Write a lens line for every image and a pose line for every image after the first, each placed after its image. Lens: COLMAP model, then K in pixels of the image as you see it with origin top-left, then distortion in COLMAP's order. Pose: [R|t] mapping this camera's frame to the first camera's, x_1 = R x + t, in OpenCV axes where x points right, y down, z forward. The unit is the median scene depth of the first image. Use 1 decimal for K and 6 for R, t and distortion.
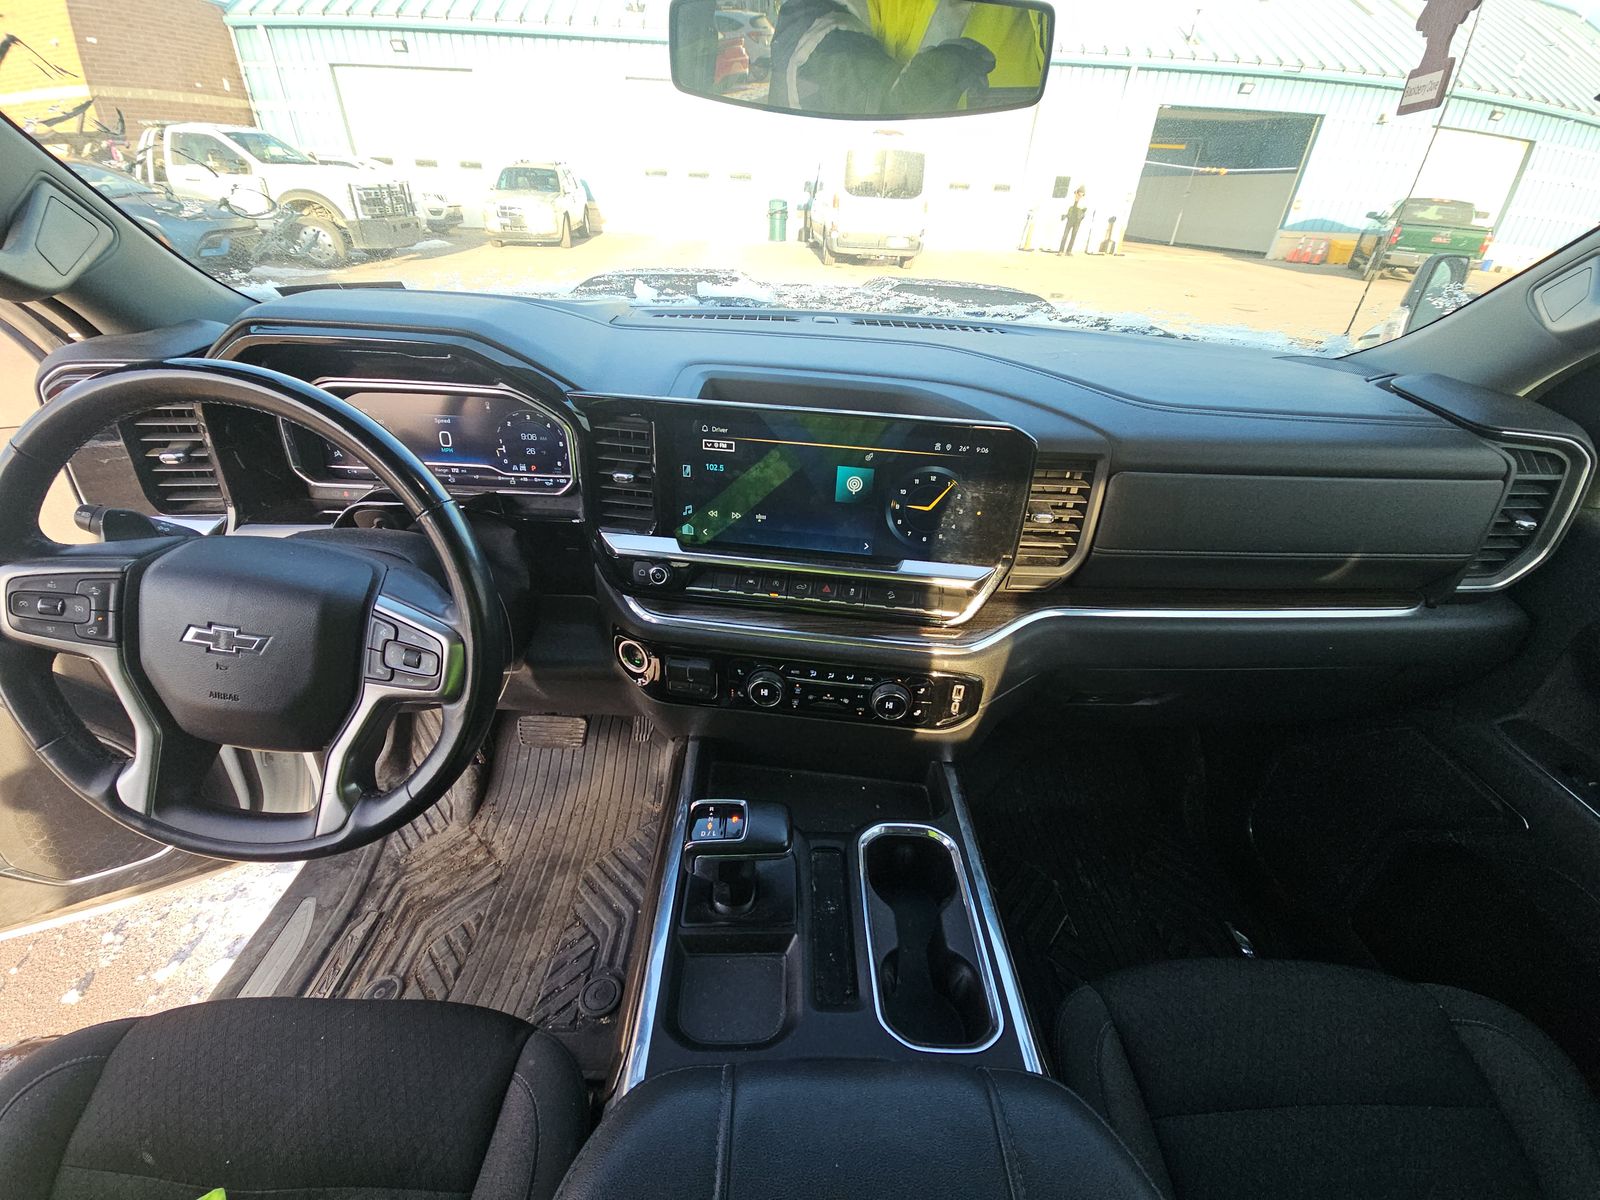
lens RADIAL K [[638.5, 0, 789.9], [0, 638.5, 618.0], [0, 0, 1]] dist [0.035467, -0.023493]
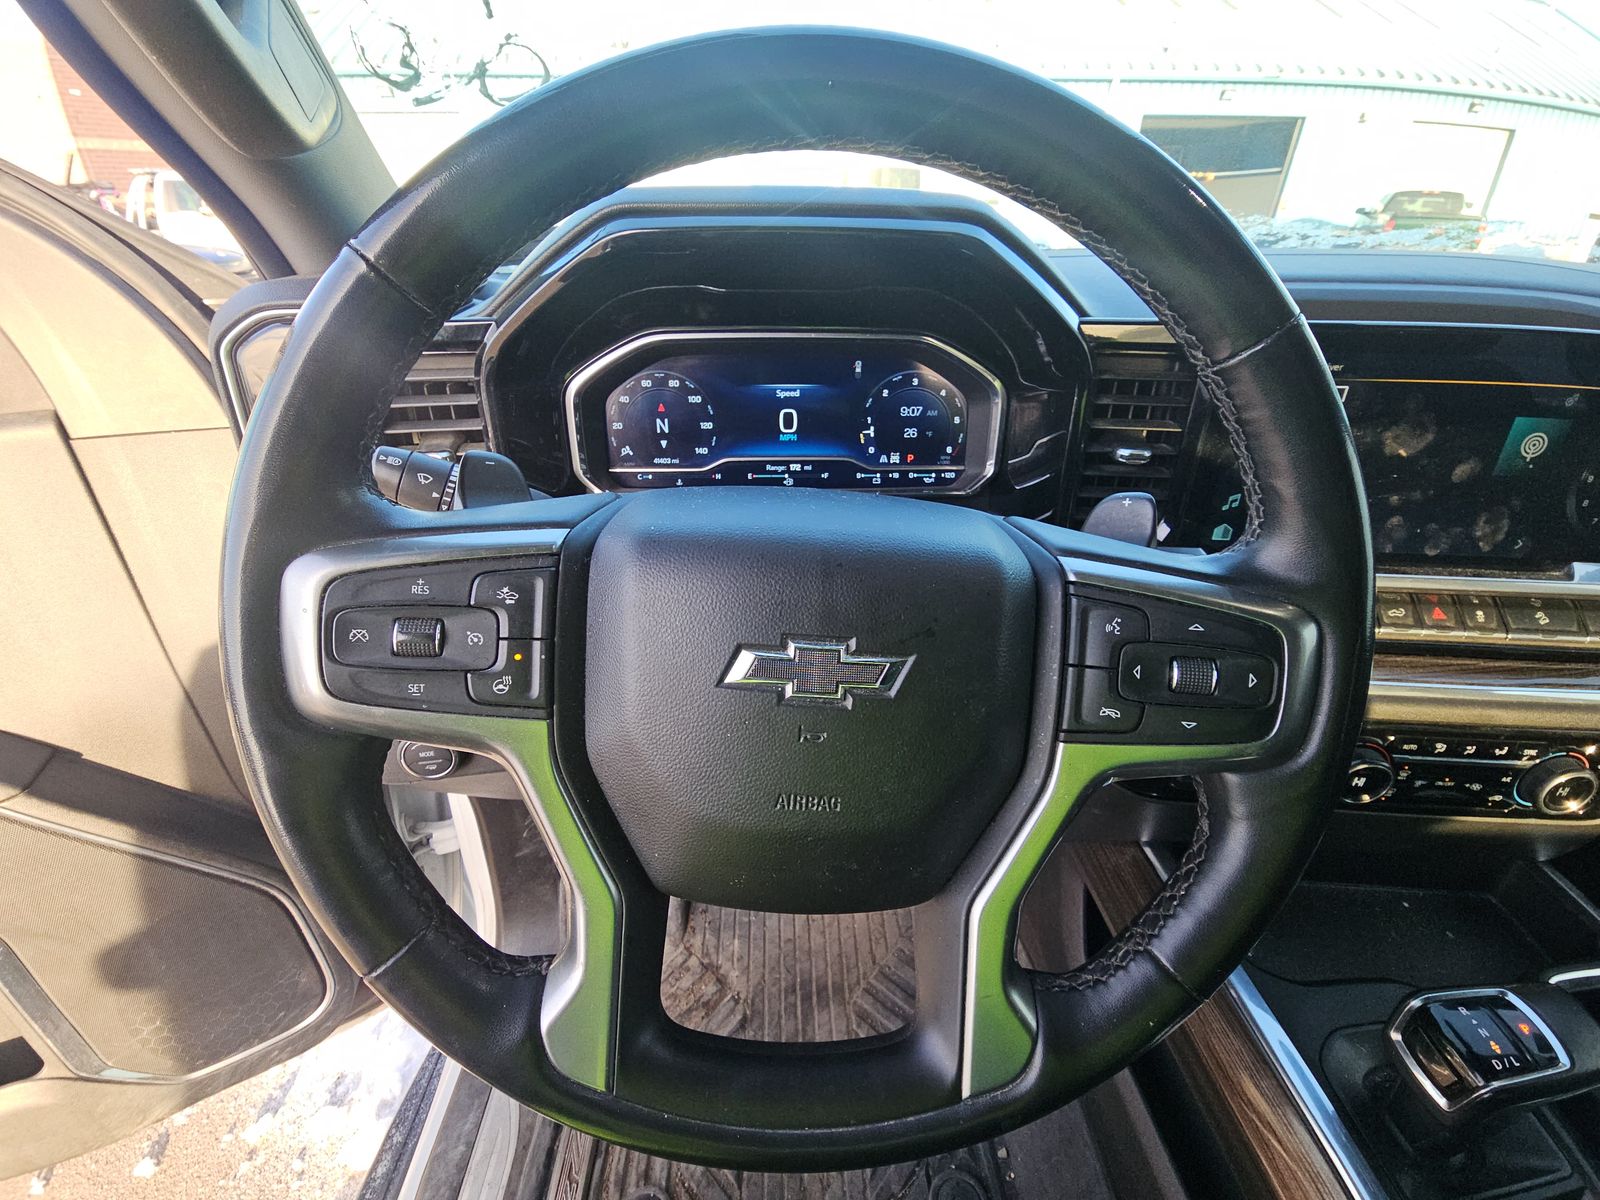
lens RADIAL K [[651.6, 0, 801.4], [0, 651.6, 612.9], [0, 0, 1]] dist [0.021454, -0.019279]
pose [[0.998577, -0.051777, 0.012744, -0.262318], [0.052237, 0.997880, -0.038827, -0.024014], [-0.010707, 0.039438, 0.999165, 0.156662]]
